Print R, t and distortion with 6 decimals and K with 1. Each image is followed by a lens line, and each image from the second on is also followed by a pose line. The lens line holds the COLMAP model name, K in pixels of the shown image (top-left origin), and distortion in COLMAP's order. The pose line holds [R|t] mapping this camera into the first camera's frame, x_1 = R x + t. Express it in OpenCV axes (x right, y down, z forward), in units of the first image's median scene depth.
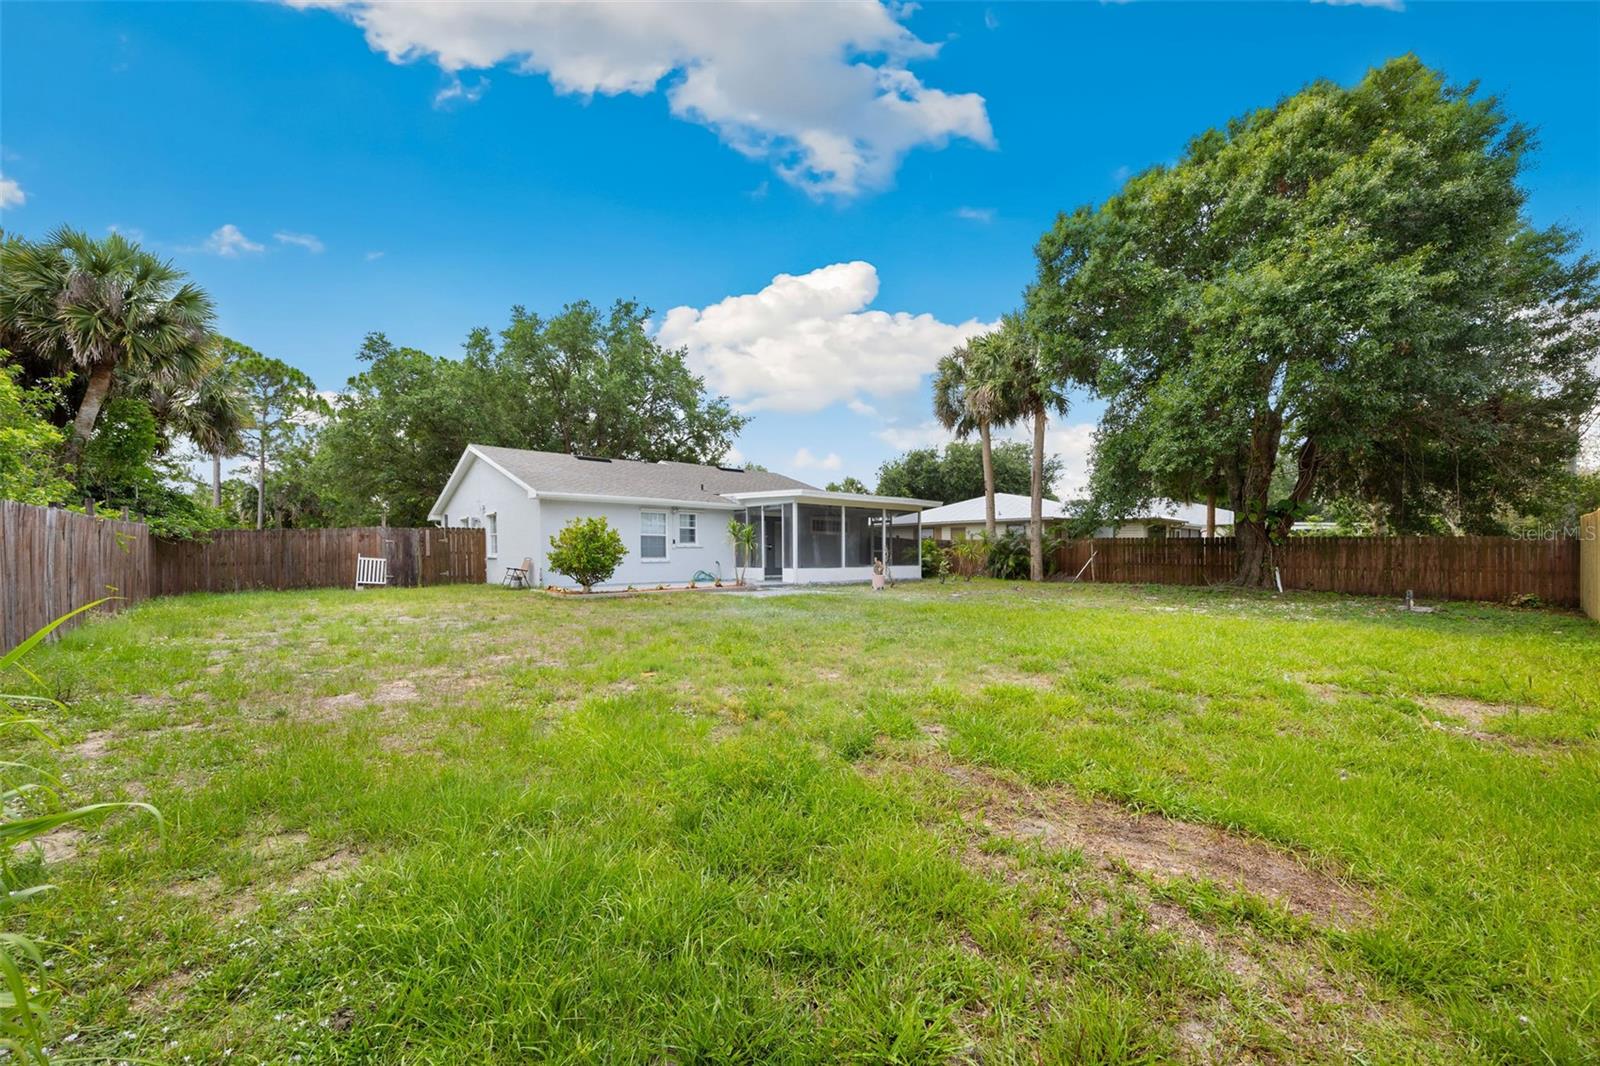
lens RADIAL K [[613.6, 0, 802.1], [0, 613.6, 542.3], [0, 0, 1]] dist [-0.002247, -0.000378]
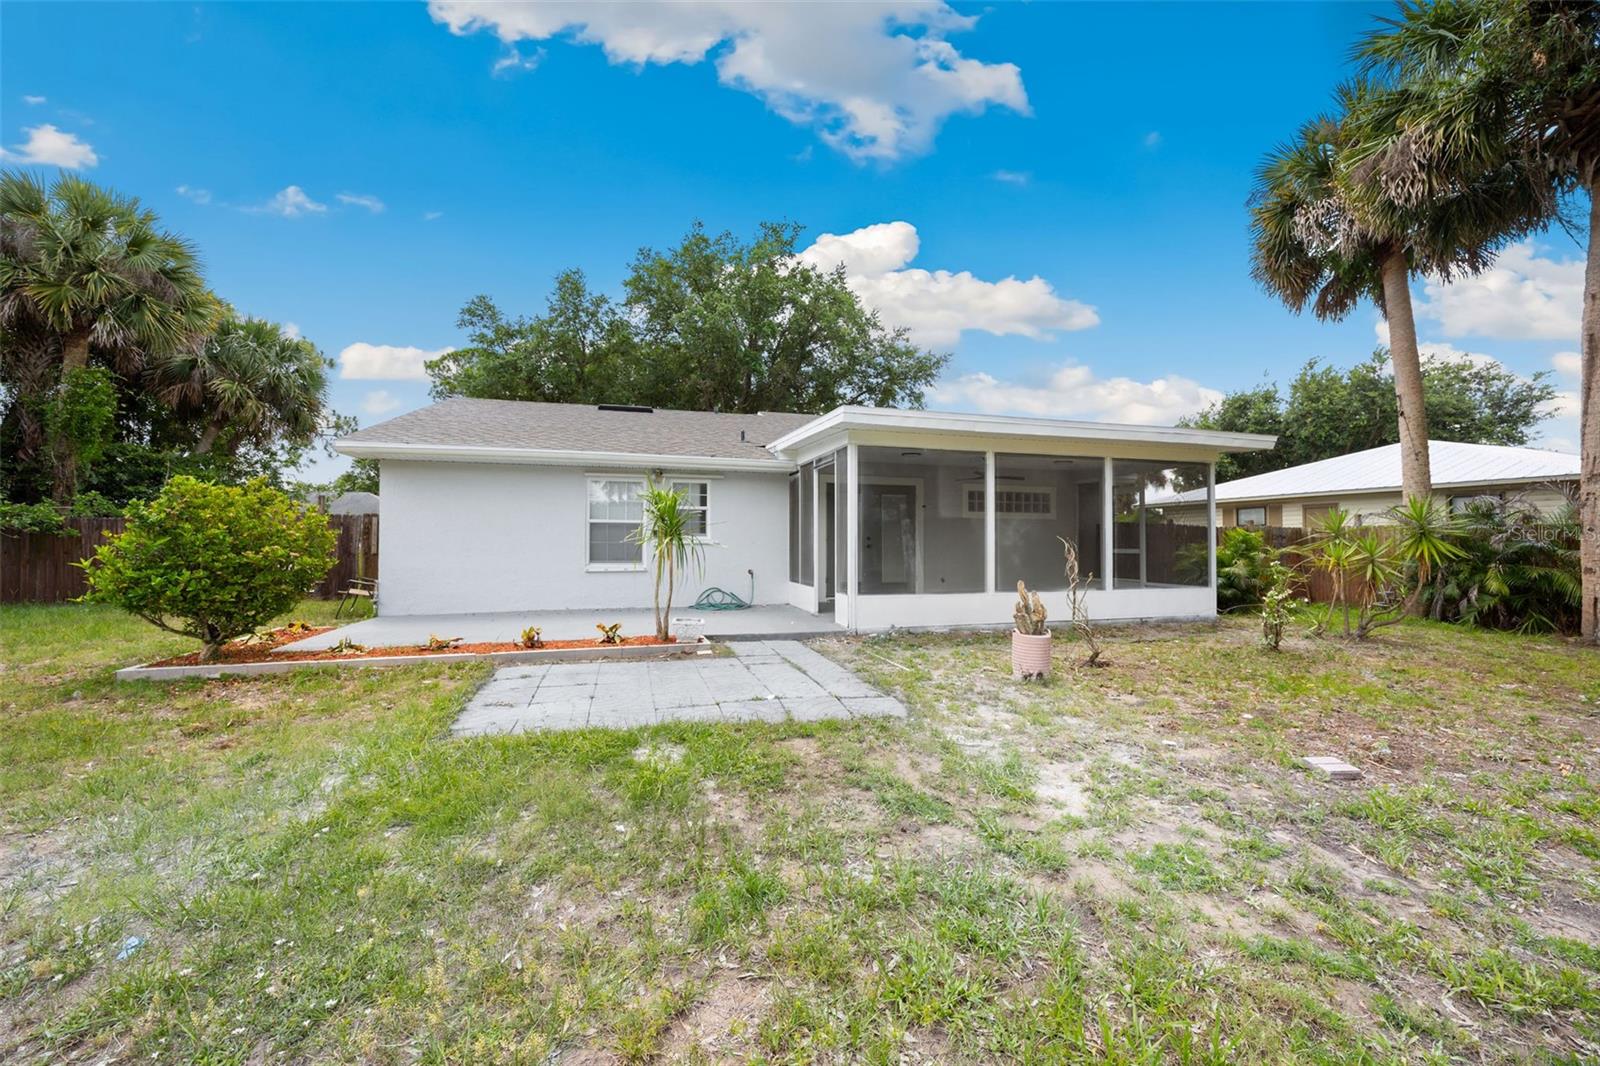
lens RADIAL K [[613.6, 0, 808.5], [0, 613.6, 529.1], [0, 0, 1]] dist [-0.002247, -0.000378]
pose [[0.903692, -0.006530, -0.428132, 0.126099], [0.003247, 0.999959, -0.008398, -0.000370], [0.428170, 0.006199, 0.903677, 0.516044]]
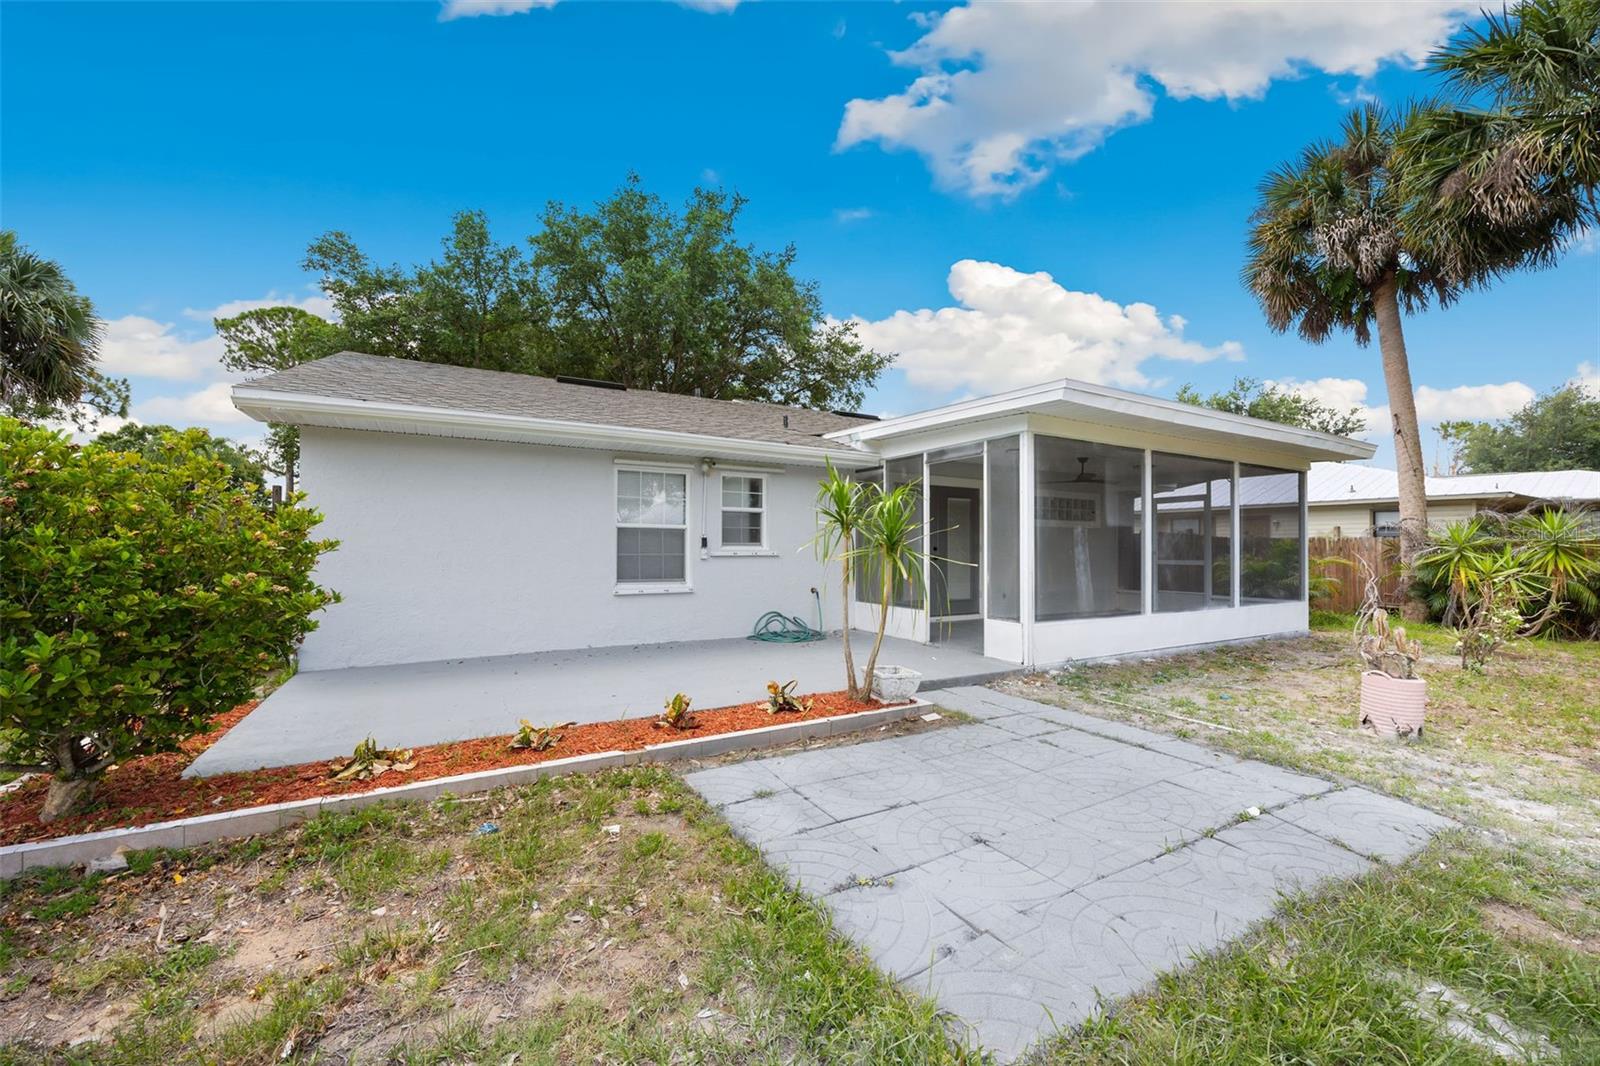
lens RADIAL K [[613.6, 0, 814.3], [0, 613.6, 539.8], [0, 0, 1]] dist [-0.002247, -0.000378]
pose [[0.979320, 0.002727, -0.202299, -0.049840], [-0.002491, 0.999996, 0.001422, -0.003447], [0.202302, -0.000888, 0.979323, 0.553923]]
